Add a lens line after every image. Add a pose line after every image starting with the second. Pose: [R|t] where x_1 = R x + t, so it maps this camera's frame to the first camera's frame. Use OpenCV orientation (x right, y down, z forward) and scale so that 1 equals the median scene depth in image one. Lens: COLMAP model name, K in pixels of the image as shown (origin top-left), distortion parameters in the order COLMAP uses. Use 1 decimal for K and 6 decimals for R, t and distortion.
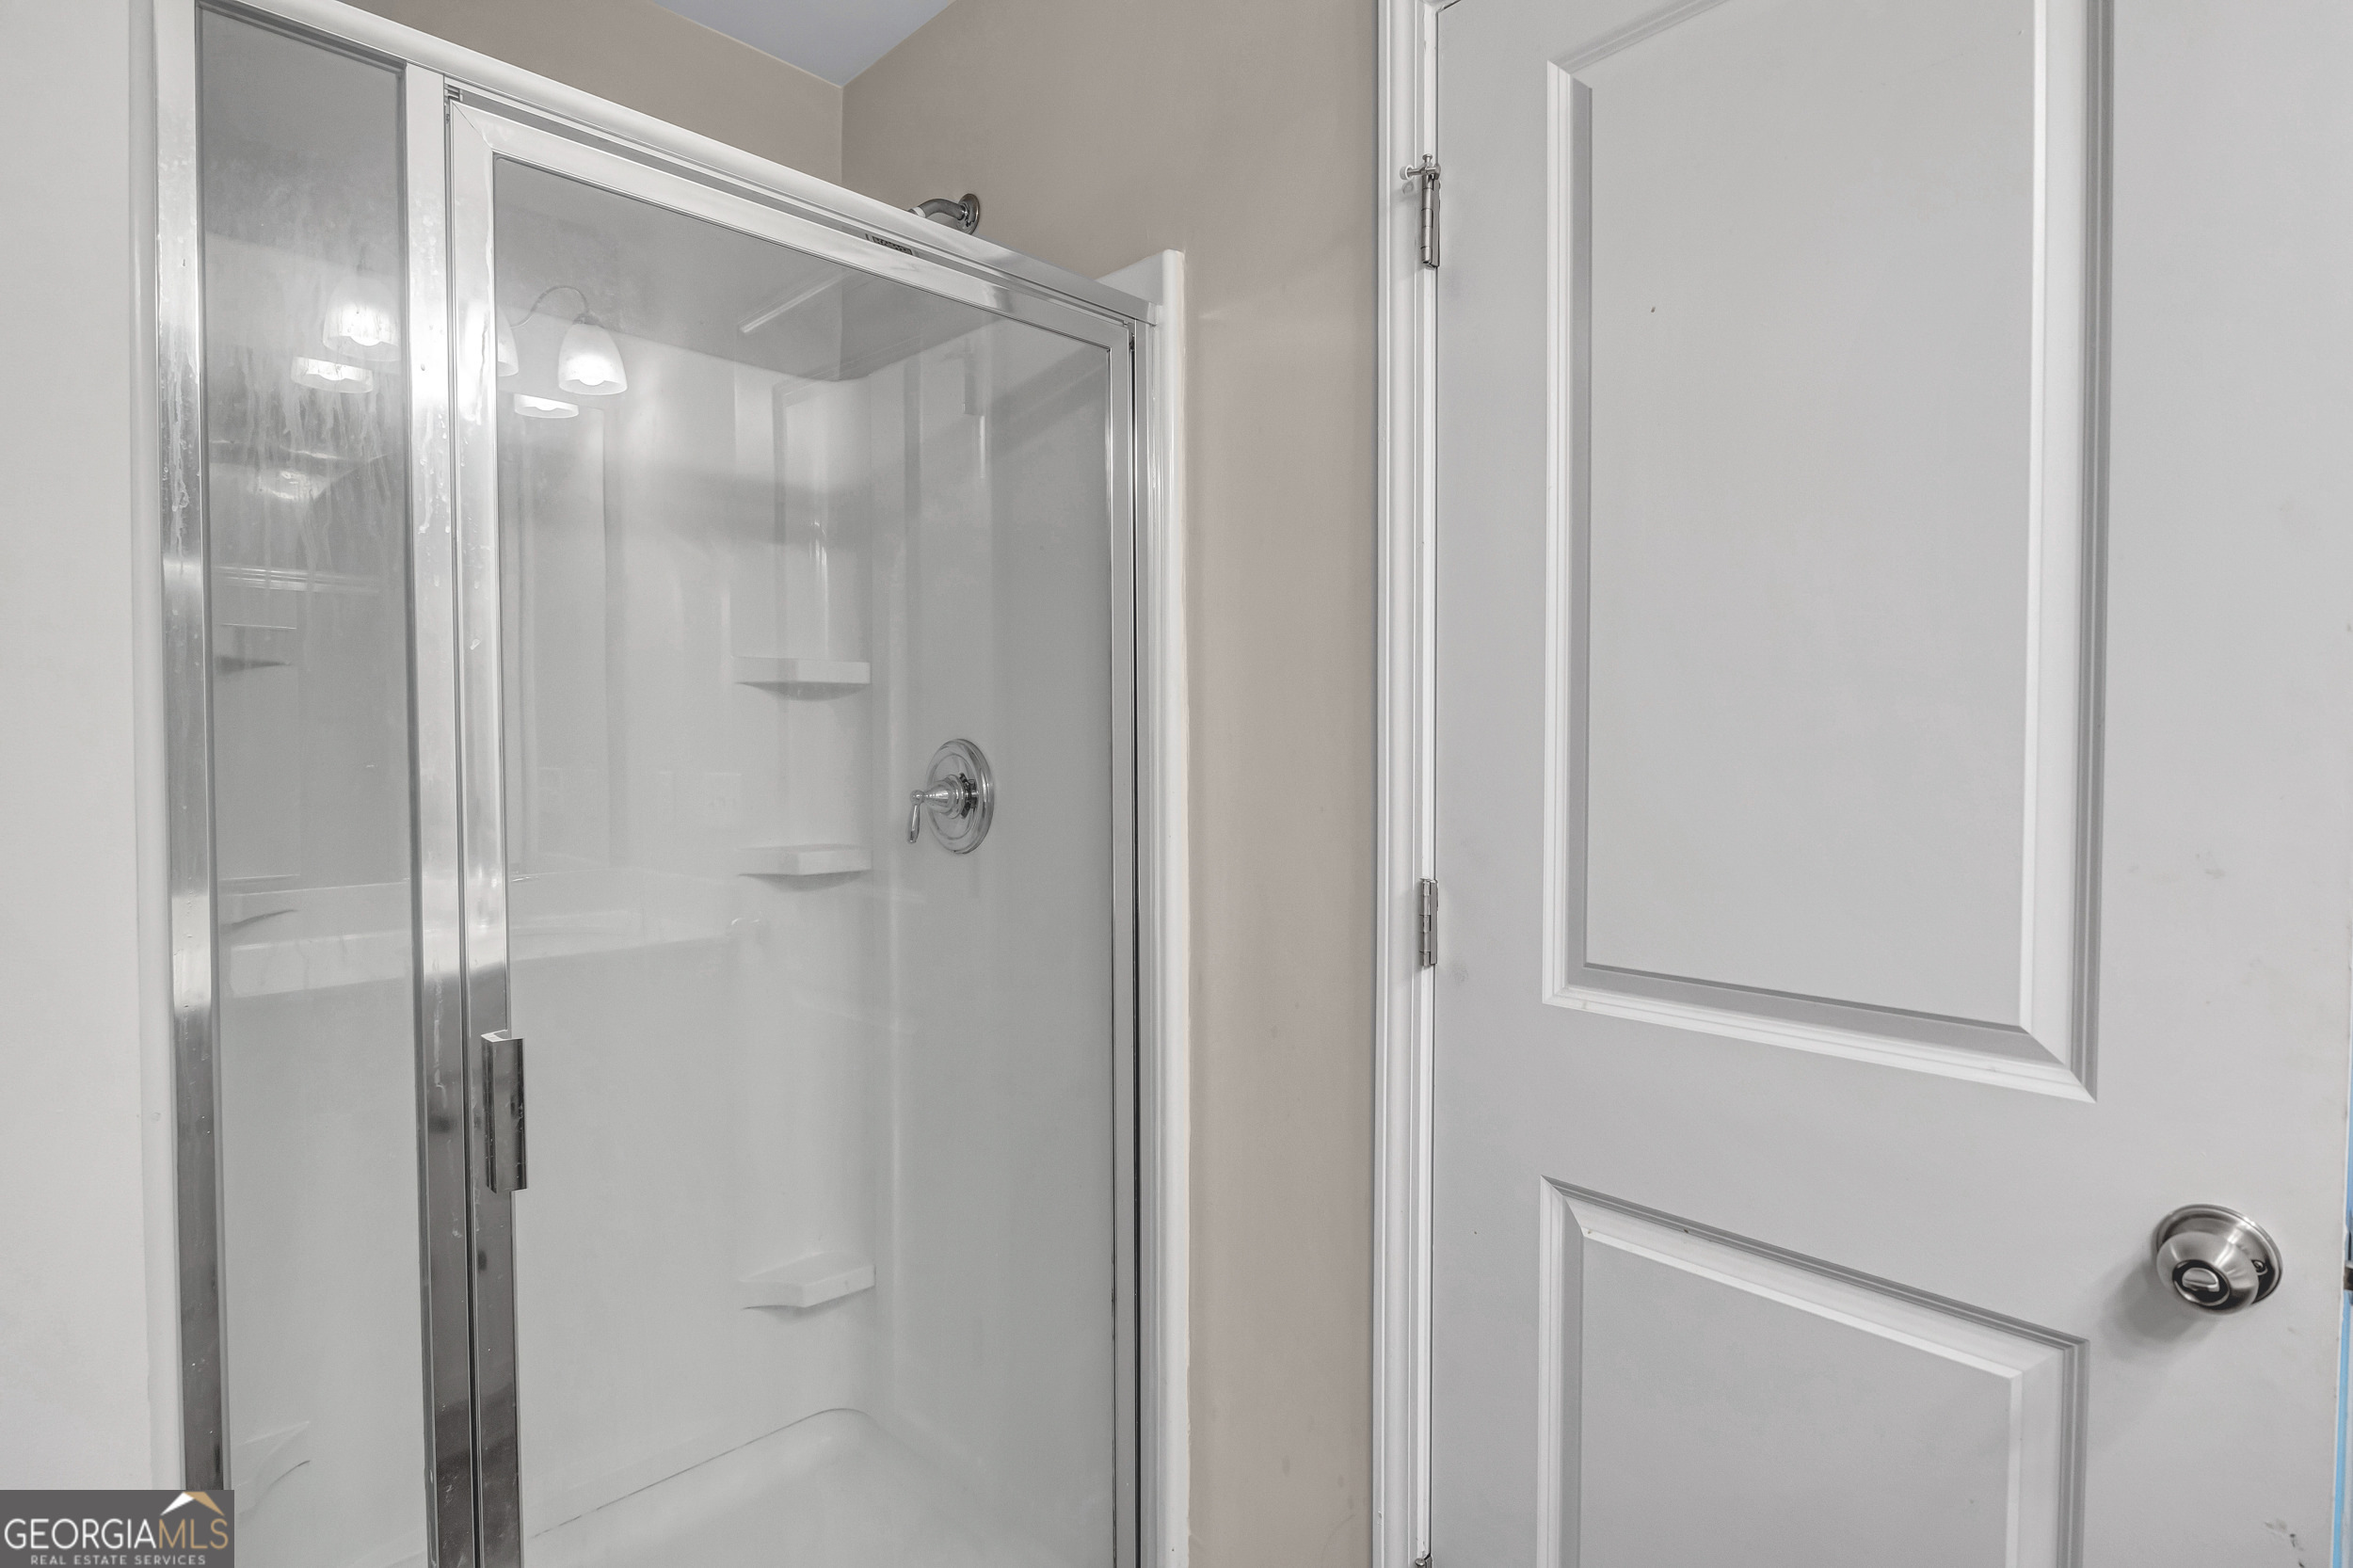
lens RADIAL K [[1174.5, 0, 1176.5], [0, 1174.5, 784.0], [0, 0, 1]] dist [-0.002765, -0.000622]
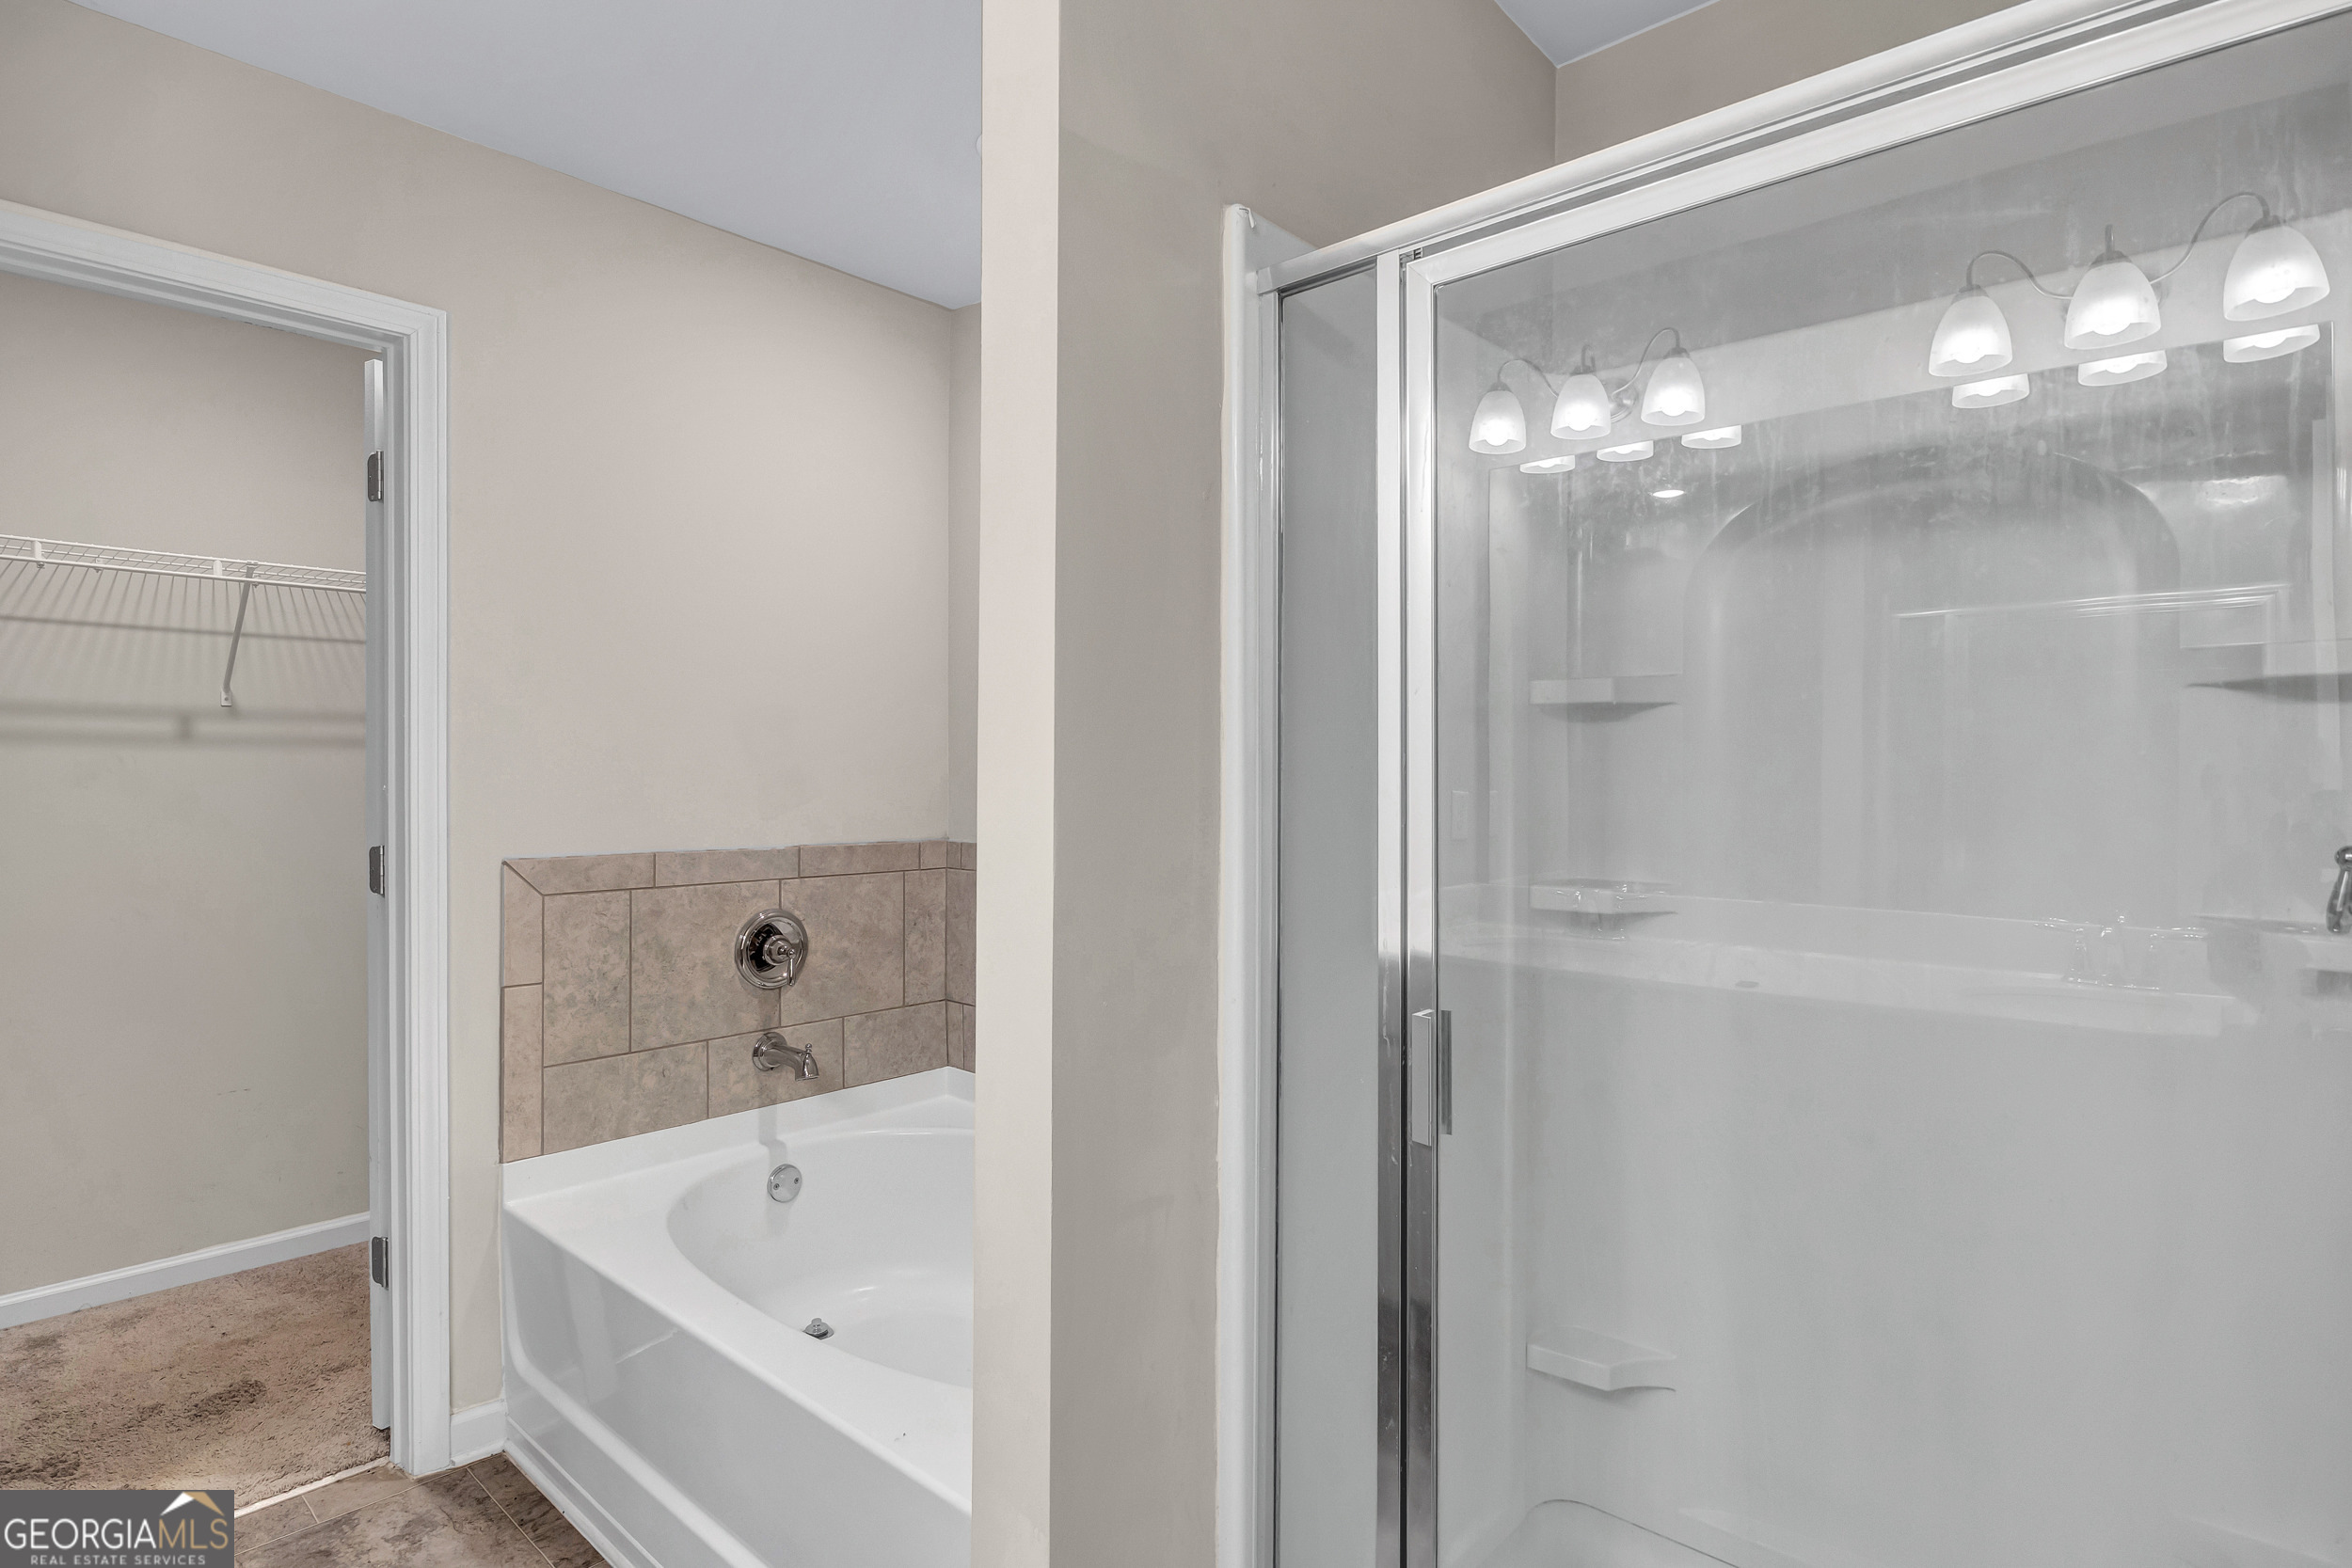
lens RADIAL K [[1207.3, 0, 1183.2], [0, 1207.3, 786.9], [0, 0, 1]] dist [0.002867, 0.000683]
pose [[0.070756, 0.008144, -0.997460, 0.233921], [-0.034126, 0.999401, 0.005739, -0.005094], [0.996910, 0.033633, 0.070992, 0.235910]]
